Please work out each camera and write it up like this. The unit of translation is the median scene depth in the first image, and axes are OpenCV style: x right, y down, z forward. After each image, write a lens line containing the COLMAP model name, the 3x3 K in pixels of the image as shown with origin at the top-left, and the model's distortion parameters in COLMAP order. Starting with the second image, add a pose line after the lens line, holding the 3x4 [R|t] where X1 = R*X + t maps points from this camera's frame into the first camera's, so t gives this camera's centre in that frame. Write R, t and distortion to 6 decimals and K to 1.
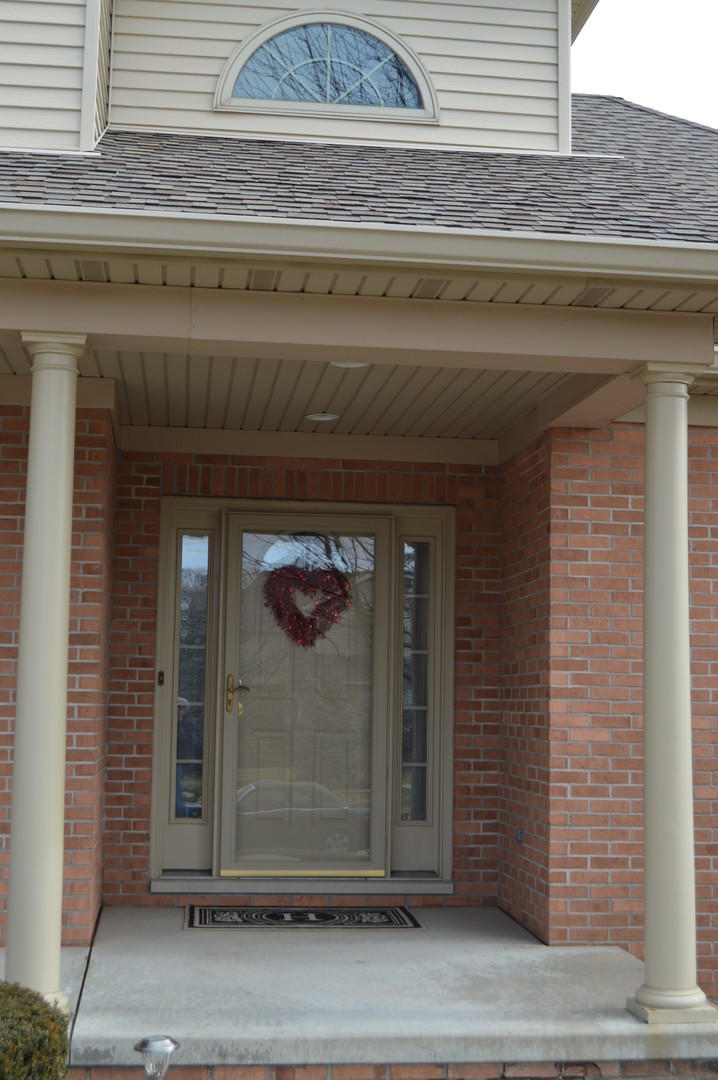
lens RADIAL K [[1471.9, 0, 359.0], [0, 1471.9, 540.0], [0, 0, 1]] dist [-0.036144, -0.035489]
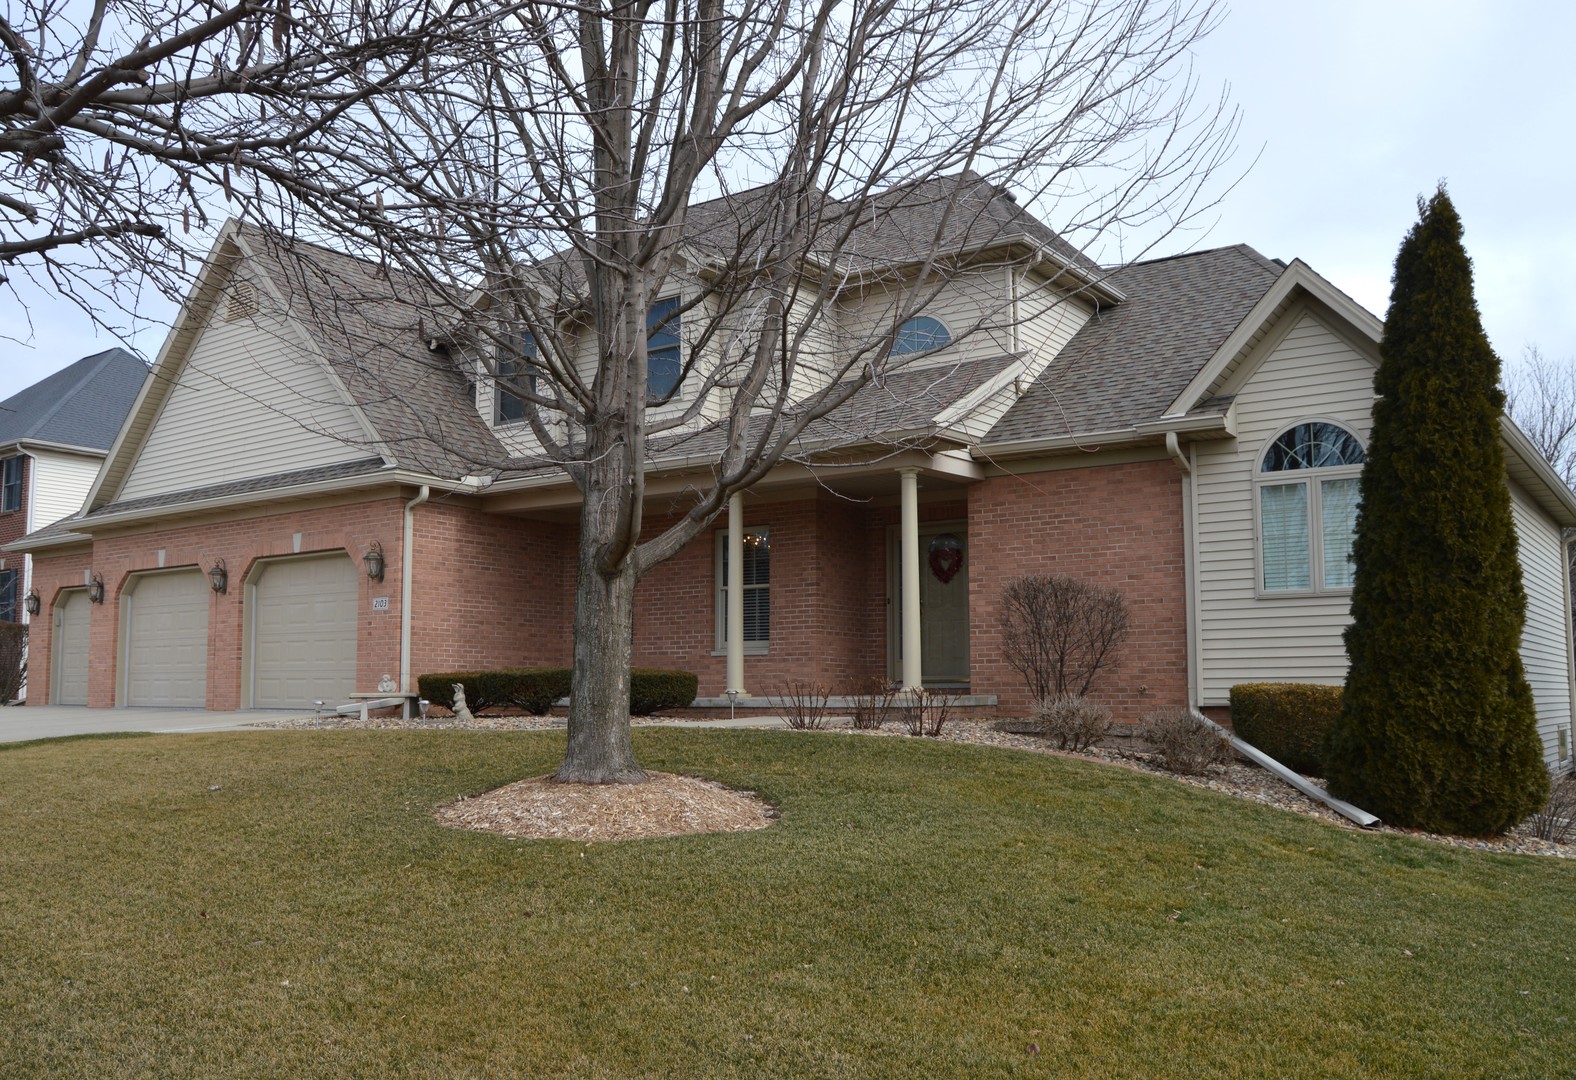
lens RADIAL K [[1336.2, 0, 787.0], [0, 1336.2, 564.1], [0, 0, 1]] dist [-0.088160, 0.002056]
pose [[0.737567, -0.083383, -0.670106, 1.381949], [0.086569, 0.995834, -0.028630, 0.094469], [0.669702, -0.036894, 0.741713, -0.827094]]
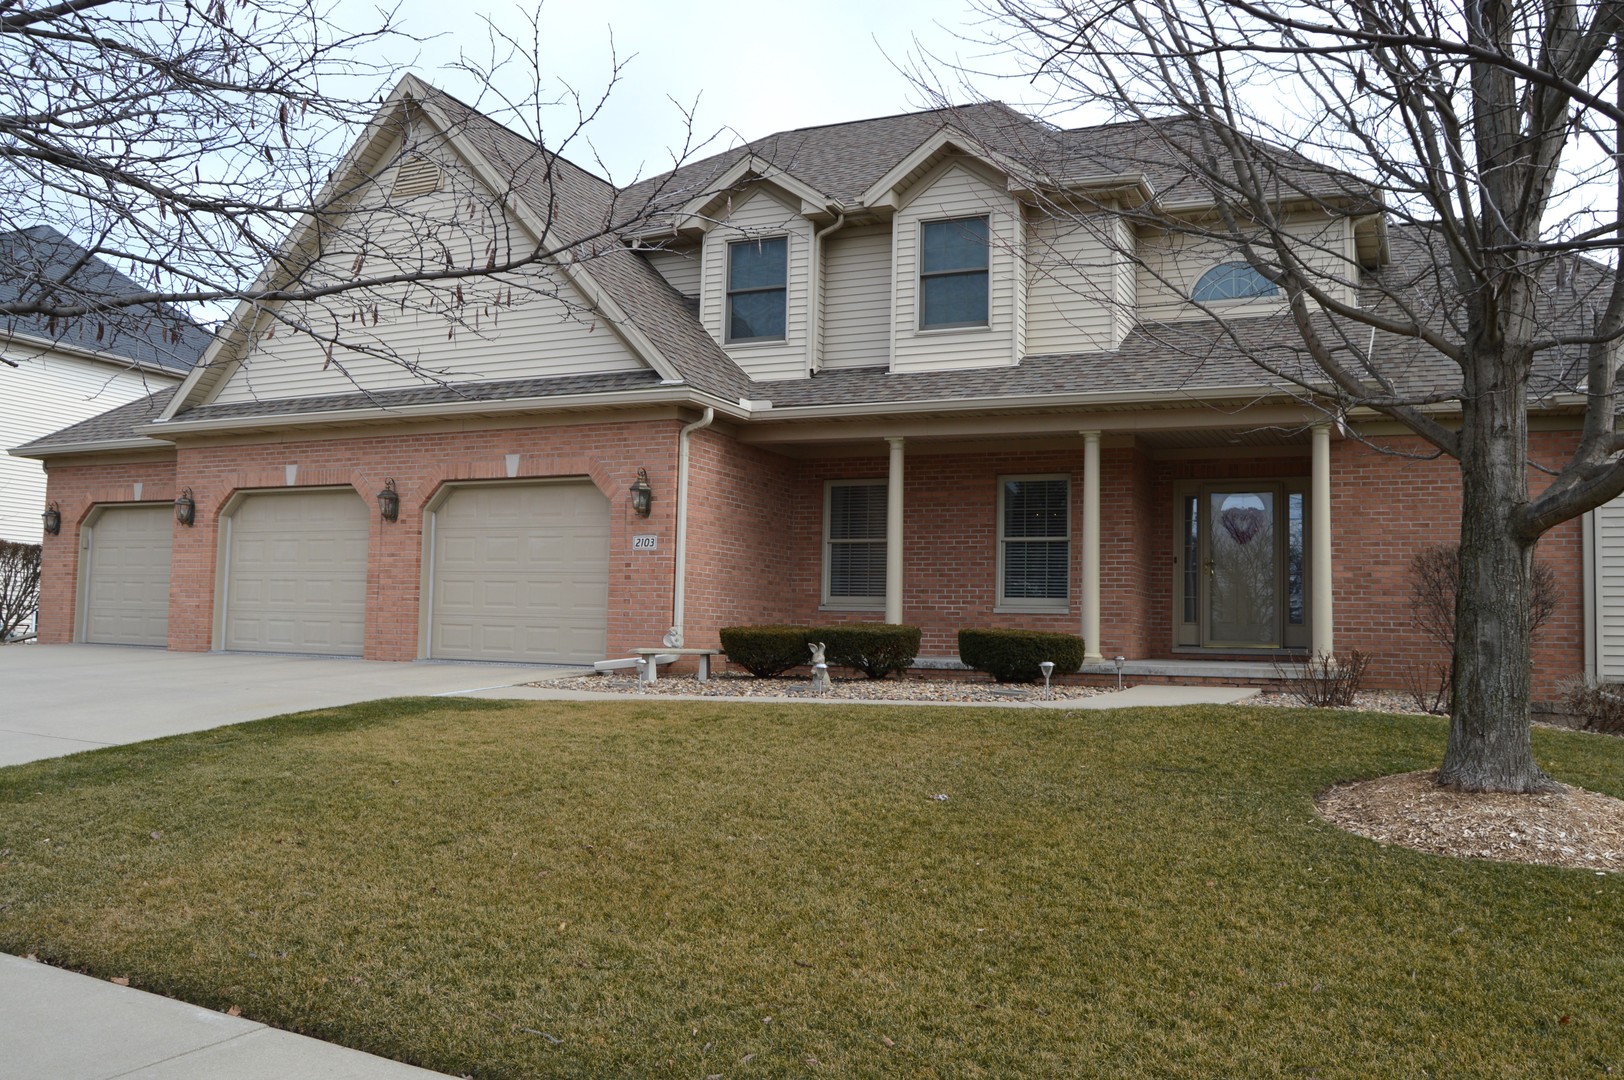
lens RADIAL K [[1307.4, 0, 849.9], [0, 1307.4, 542.7], [0, 0, 1]] dist [-0.084491, 0.003129]
pose [[0.858668, -0.033414, -0.511443, 0.527385], [0.046006, 0.998869, 0.011981, 0.023794], [0.510464, -0.033818, 0.859234, -1.115993]]
